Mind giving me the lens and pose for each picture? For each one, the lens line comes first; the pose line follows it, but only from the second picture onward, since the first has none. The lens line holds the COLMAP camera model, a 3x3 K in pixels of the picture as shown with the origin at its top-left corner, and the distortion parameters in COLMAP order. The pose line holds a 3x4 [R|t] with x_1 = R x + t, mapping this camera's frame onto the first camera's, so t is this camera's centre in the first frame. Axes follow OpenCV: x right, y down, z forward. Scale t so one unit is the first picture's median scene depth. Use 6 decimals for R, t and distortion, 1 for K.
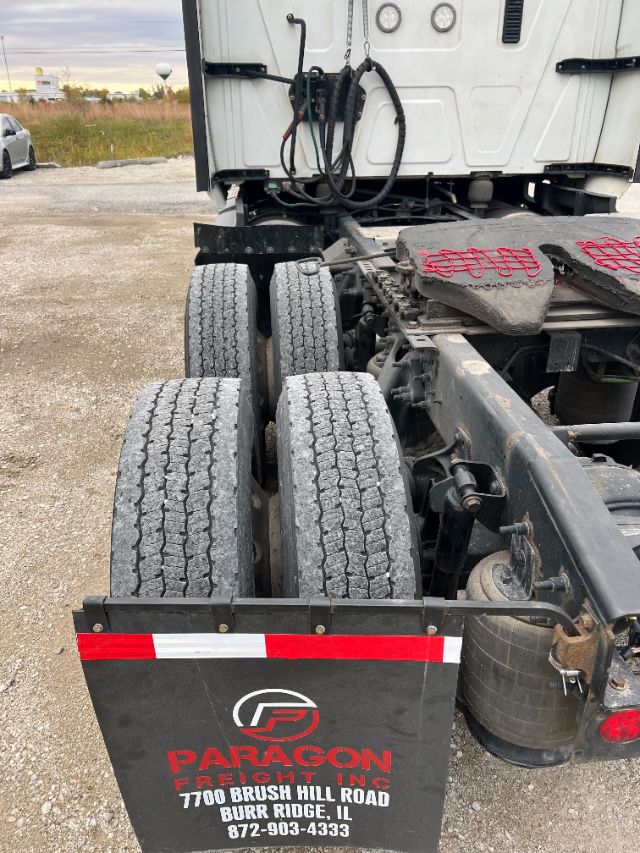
lens RADIAL K [[637.8, 0, 314.7], [0, 637.8, 432.4], [0, 0, 1]] dist [0.033589, -0.034938]
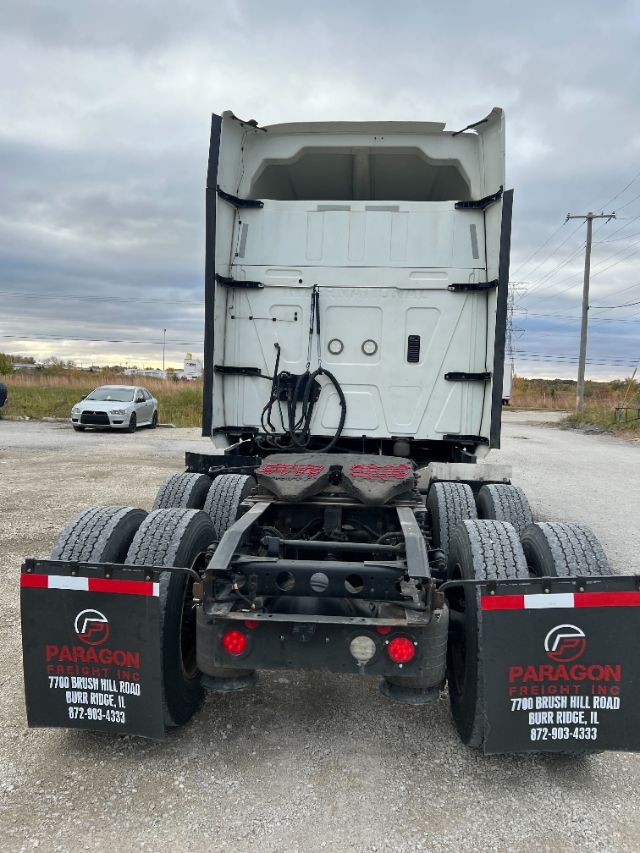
lens RADIAL K [[637.8, 0, 309.2], [0, 637.8, 427.8], [0, 0, 1]] dist [0.033589, -0.034938]
pose [[0.984637, 0.052887, -0.166412, 0.314879], [-0.114830, 0.914085, -0.388925, 0.176875], [0.131546, 0.402059, 0.906115, -0.381936]]
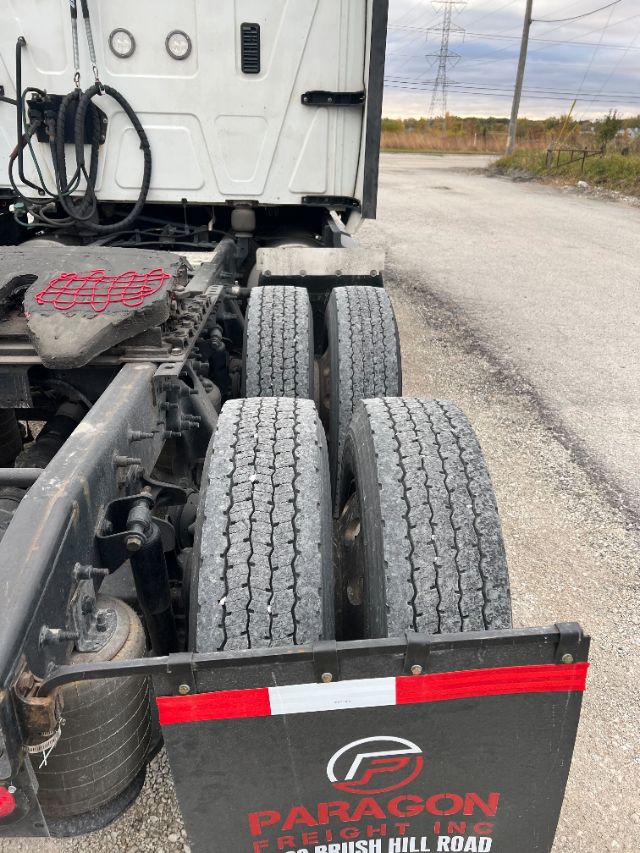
lens RADIAL K [[637.8, 0, 324.3], [0, 637.8, 420.2], [0, 0, 1]] dist [0.033589, -0.034938]
pose [[0.998868, 0.044150, -0.017681, 0.447386], [-0.044982, 0.997745, -0.049808, -0.029965], [0.015443, 0.050547, 0.998602, 0.044499]]
